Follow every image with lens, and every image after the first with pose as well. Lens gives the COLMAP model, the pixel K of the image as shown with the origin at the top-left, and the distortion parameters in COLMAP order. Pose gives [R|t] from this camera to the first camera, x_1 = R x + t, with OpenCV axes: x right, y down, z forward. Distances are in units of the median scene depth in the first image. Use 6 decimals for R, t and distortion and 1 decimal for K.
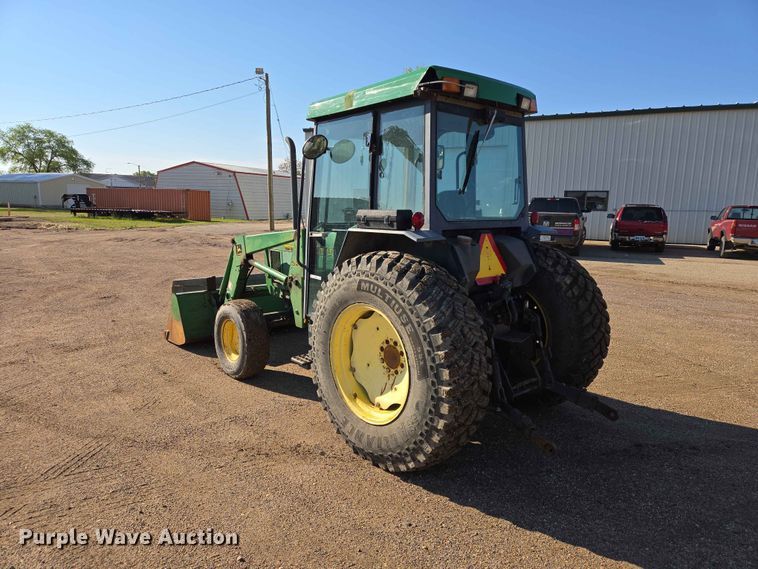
lens RADIAL K [[513.5, 0, 373.7], [0, 513.5, 283.4], [0, 0, 1]] dist [0.064561, -0.050887]
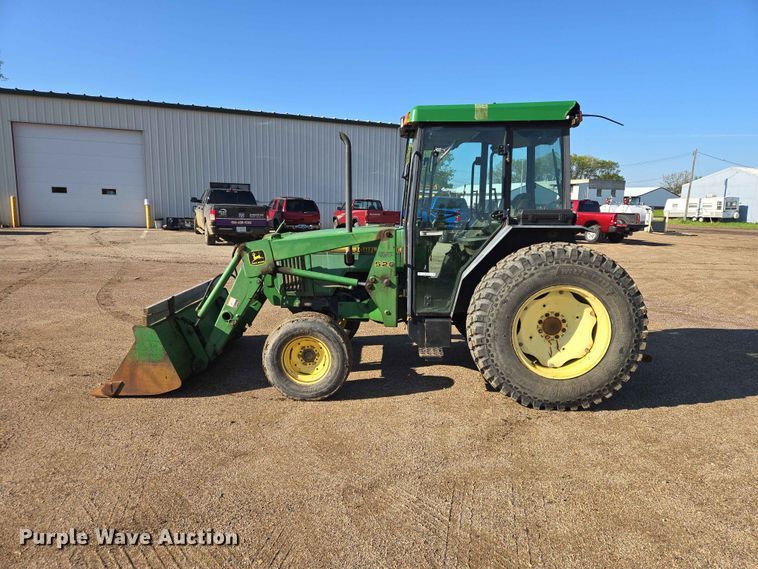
lens RADIAL K [[513.5, 0, 375.1], [0, 513.5, 286.3], [0, 0, 1]] dist [0.064561, -0.050887]
pose [[0.667541, -0.123779, 0.734212, -0.841211], [0.104587, 0.991896, 0.072132, -0.065167], [-0.737191, 0.028638, 0.675078, 0.328106]]
